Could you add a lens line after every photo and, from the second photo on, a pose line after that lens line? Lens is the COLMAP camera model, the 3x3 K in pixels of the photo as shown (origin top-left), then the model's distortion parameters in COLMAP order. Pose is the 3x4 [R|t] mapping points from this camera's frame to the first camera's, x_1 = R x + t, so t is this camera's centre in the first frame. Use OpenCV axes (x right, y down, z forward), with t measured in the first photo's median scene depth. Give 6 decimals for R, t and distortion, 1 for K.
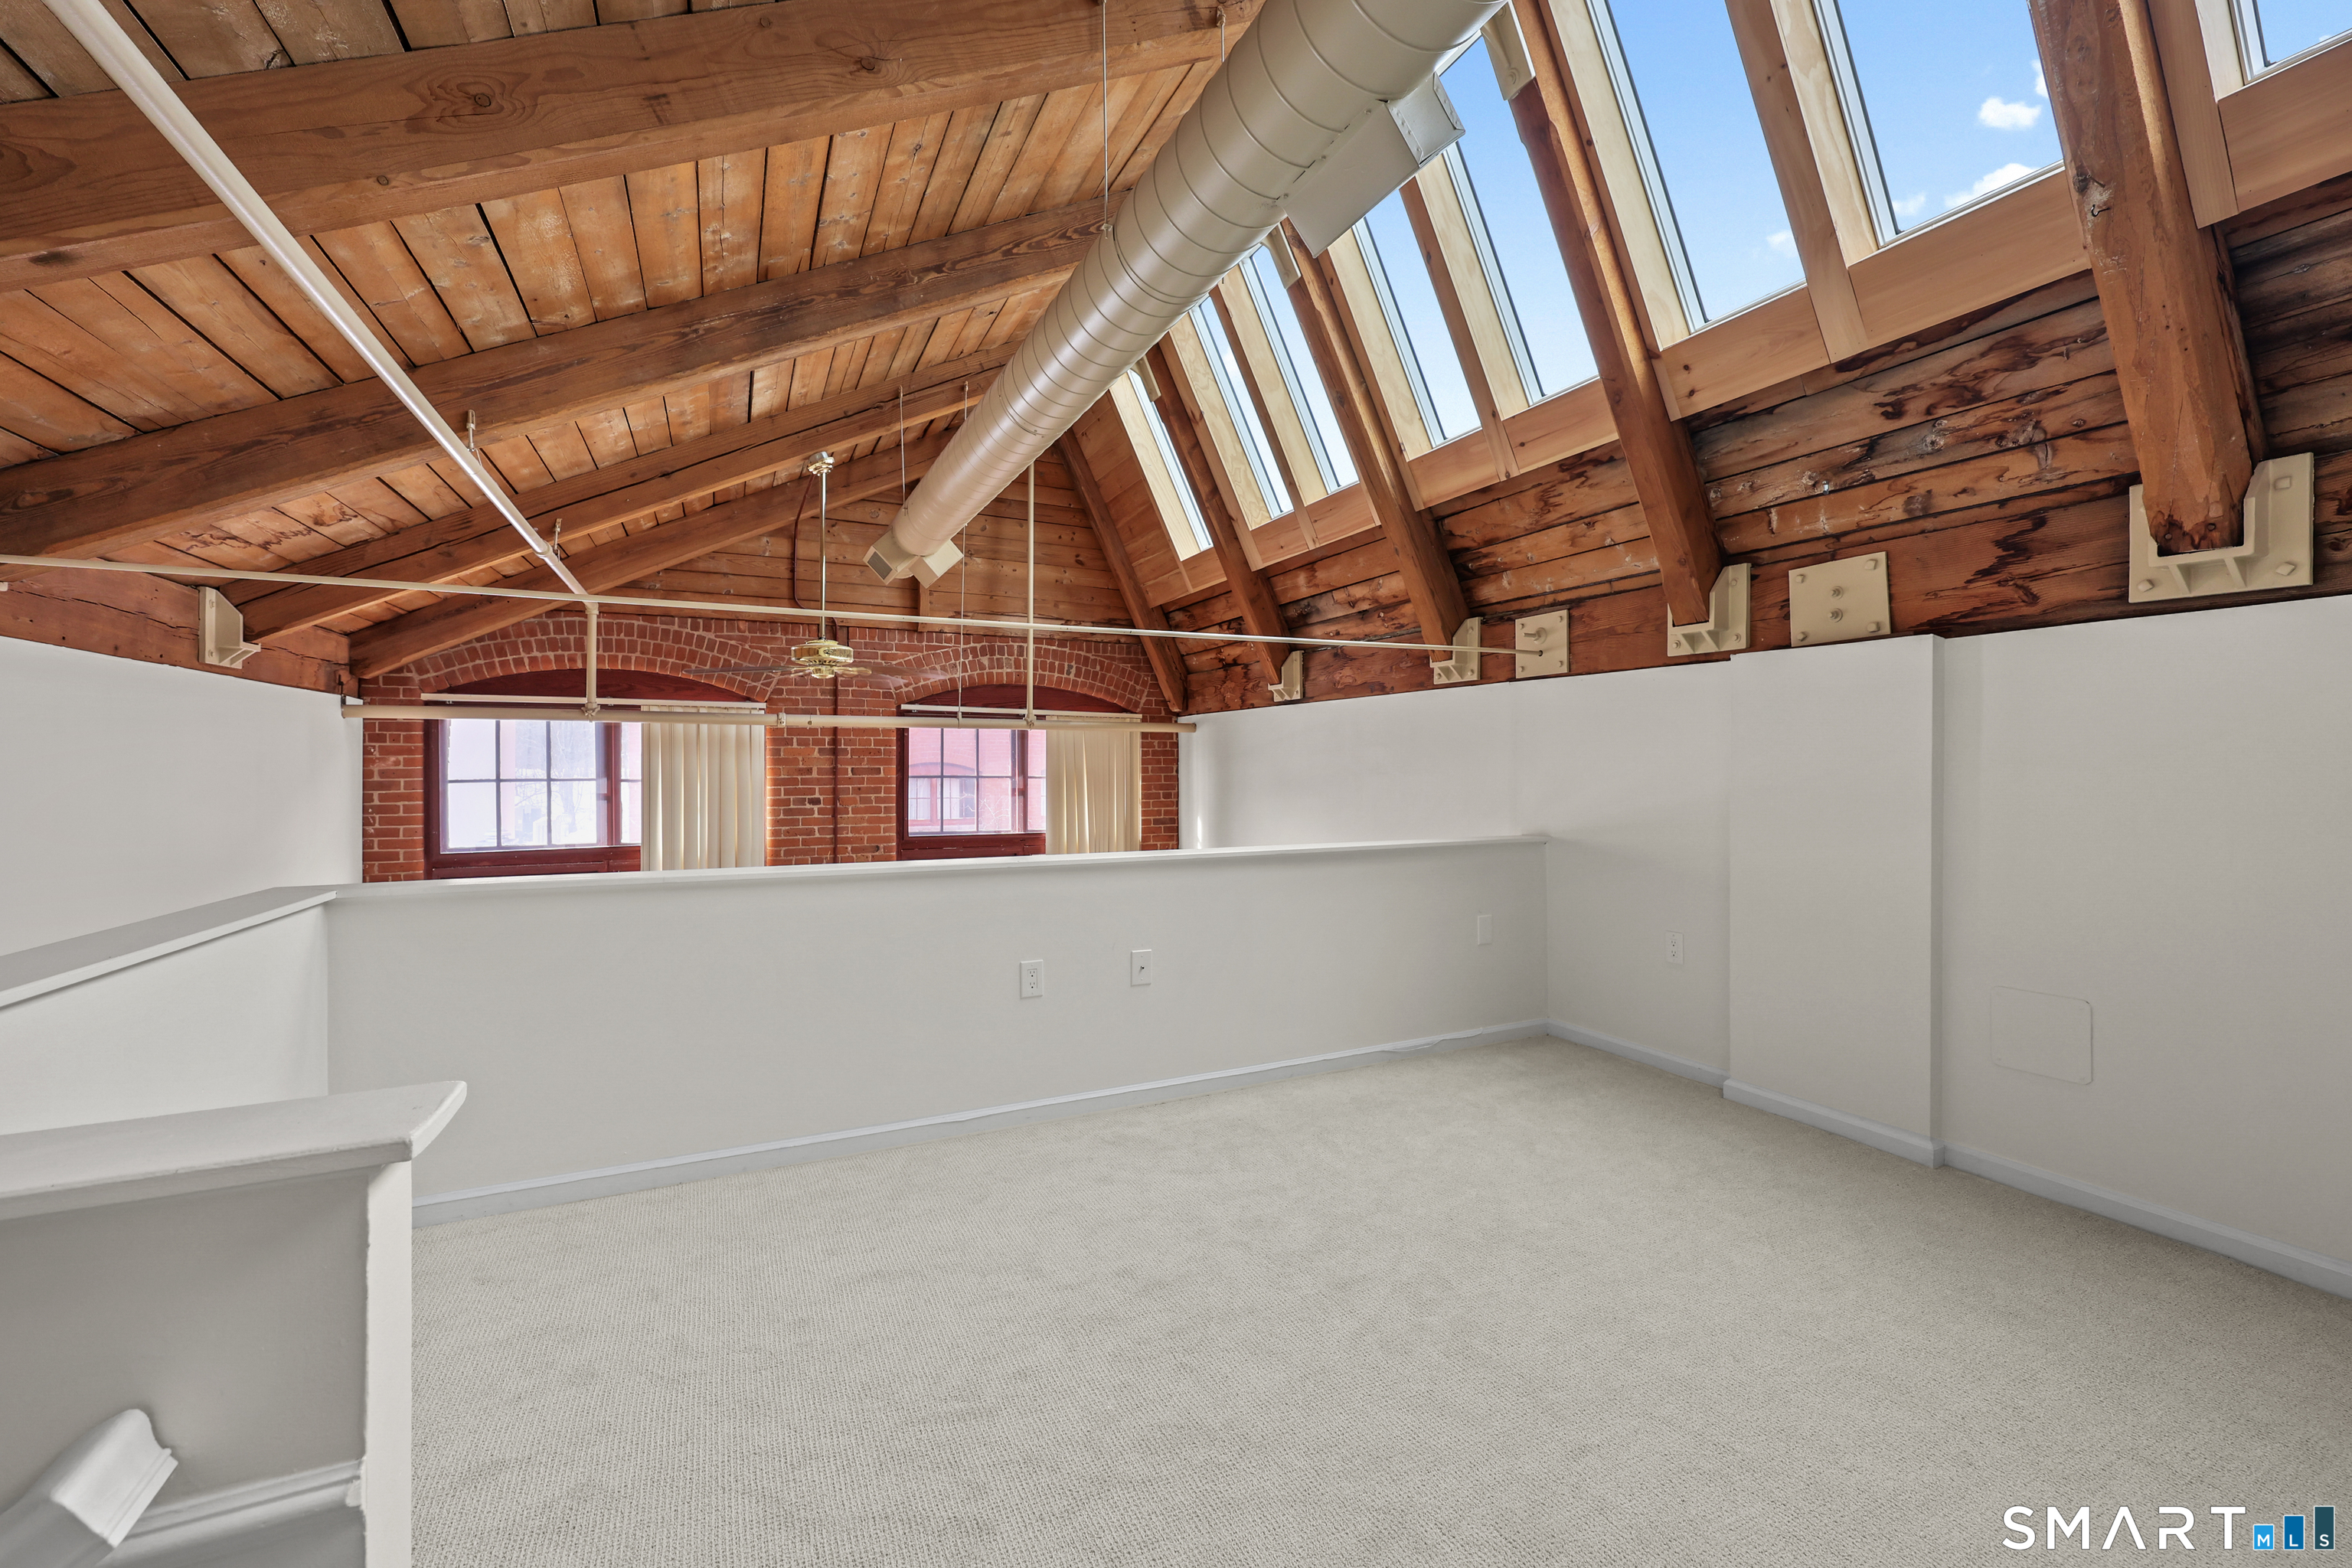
lens RADIAL K [[958.9, 0, 1171.3], [0, 958.9, 762.1], [0, 0, 1]] dist [-0.000250, 0.000133]
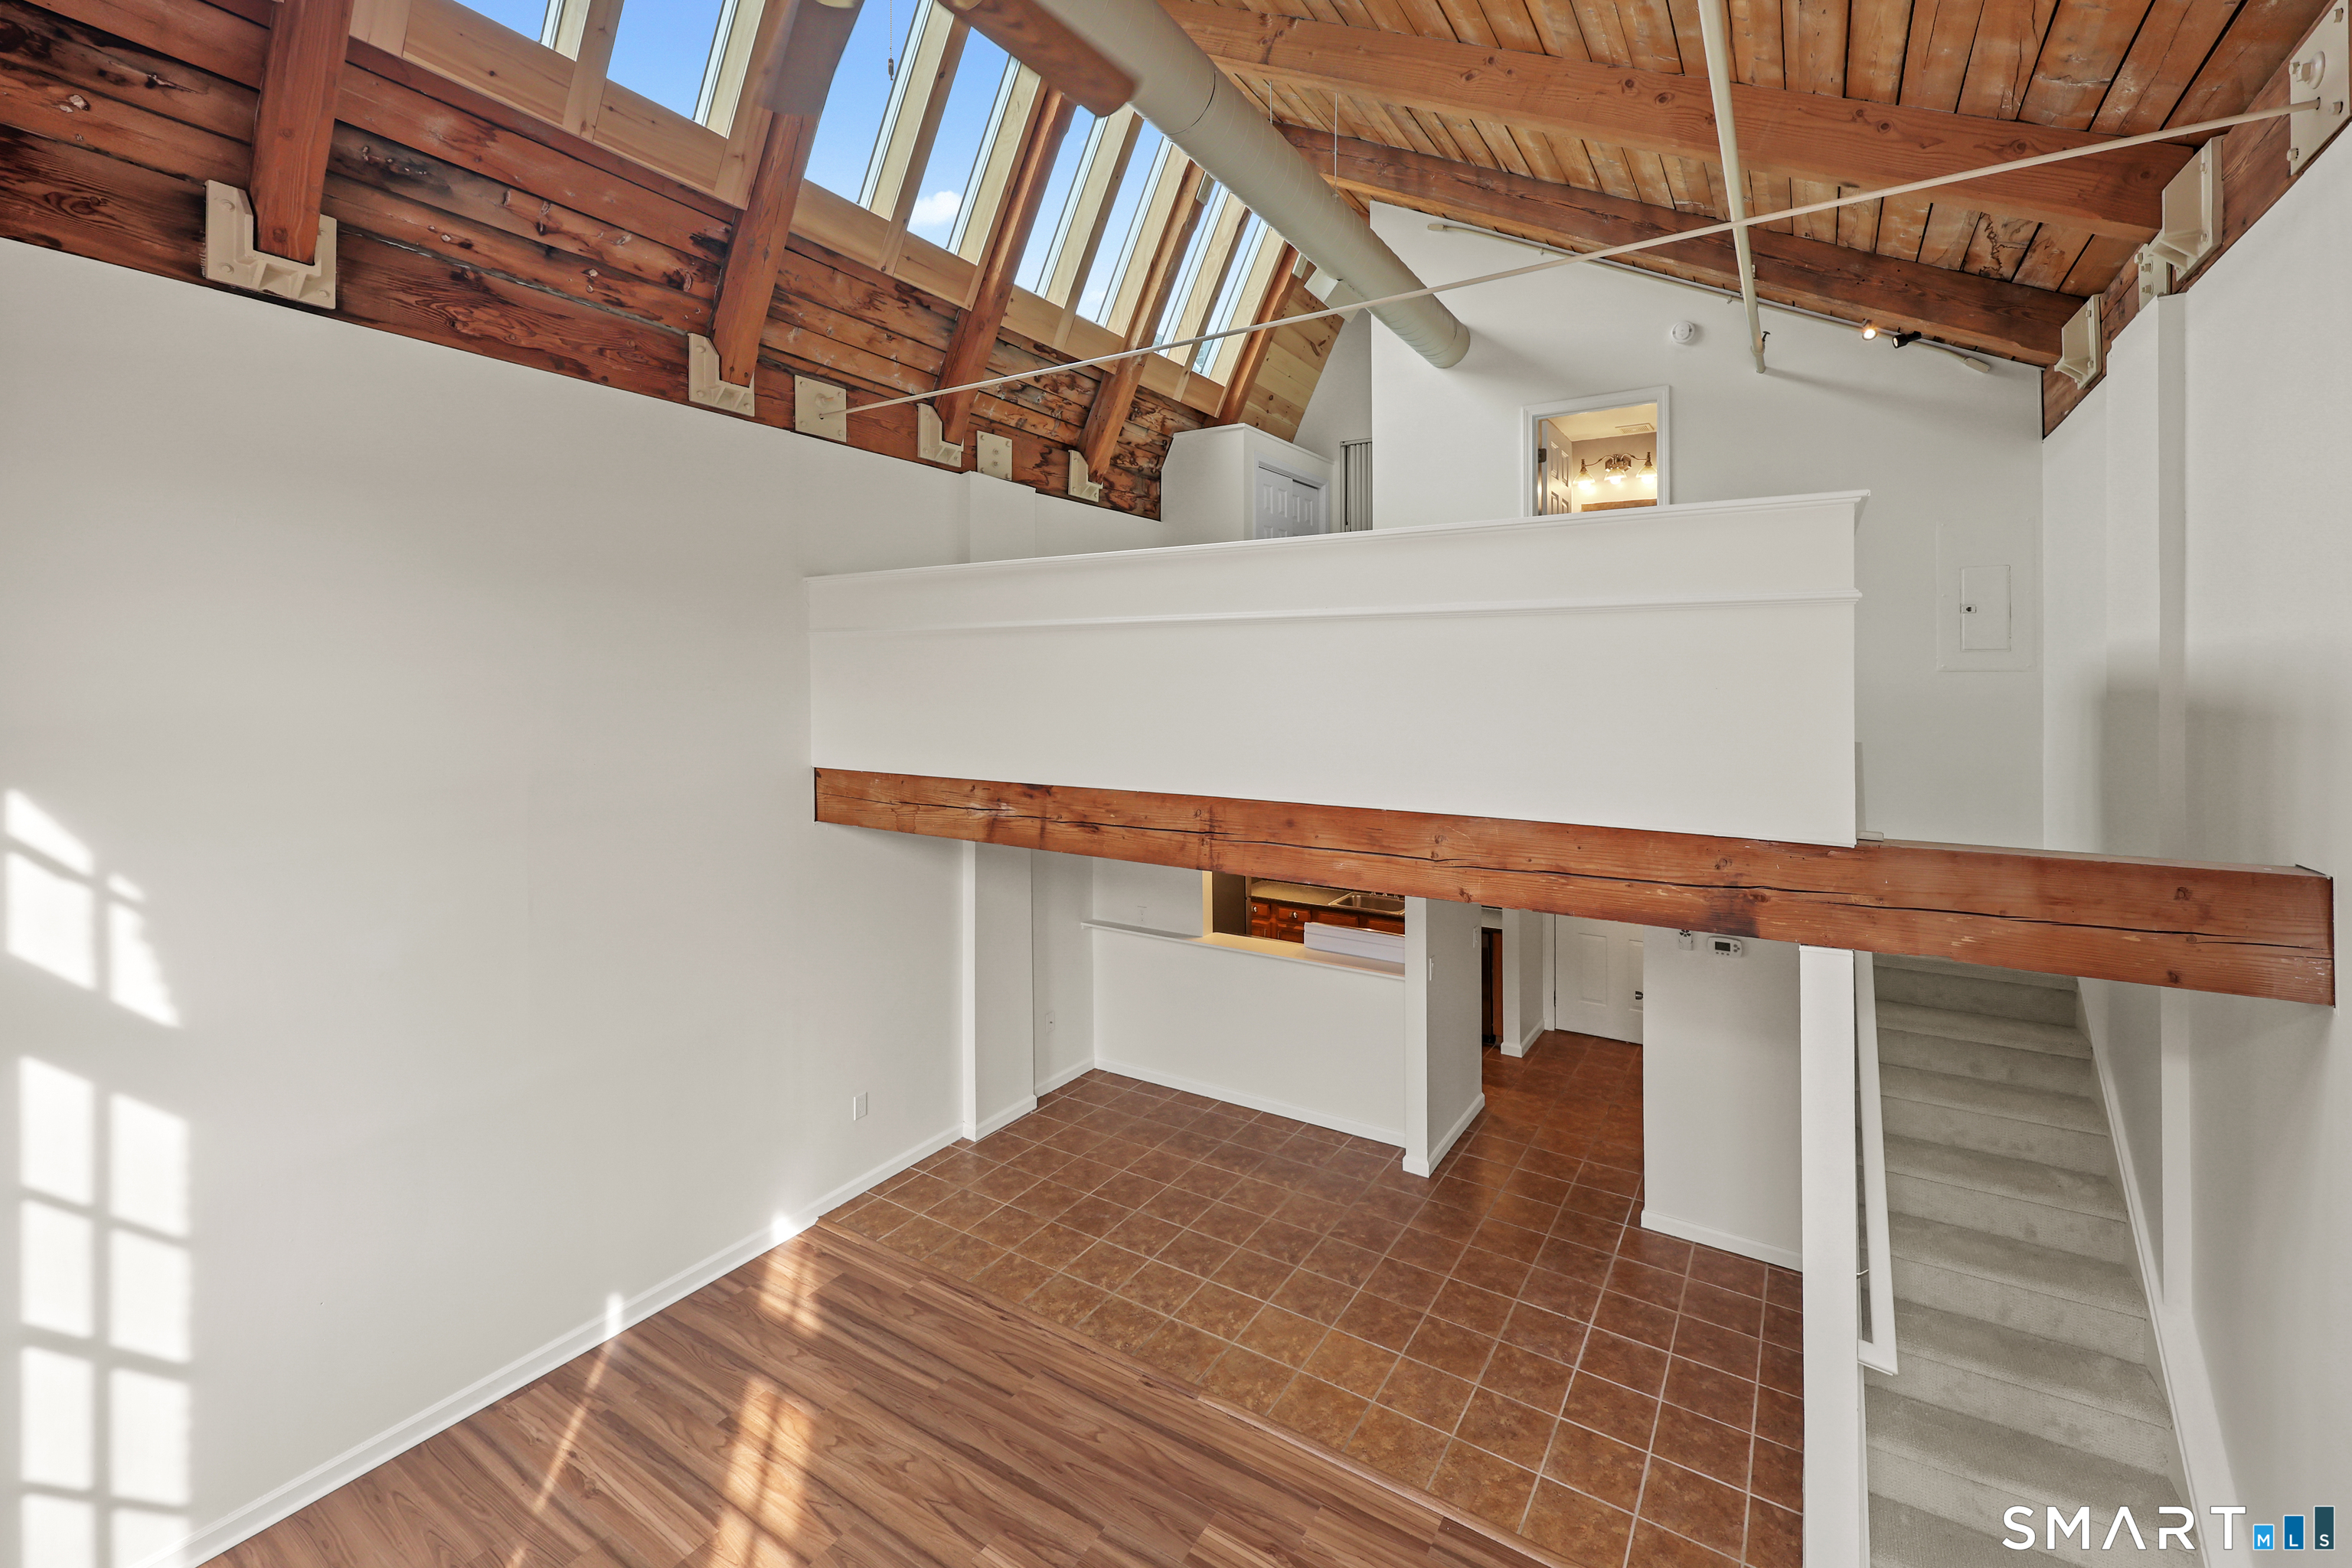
lens RADIAL K [[958.9, 0, 1211.1], [0, 958.9, 685.9], [0, 0, 1]] dist [-0.000250, 0.000133]
pose [[-0.560188, -0.003165, 0.828360, -0.621497], [0.006408, 0.999946, 0.008154, 0.151902], [-0.828341, 0.009875, -0.560137, 0.962287]]
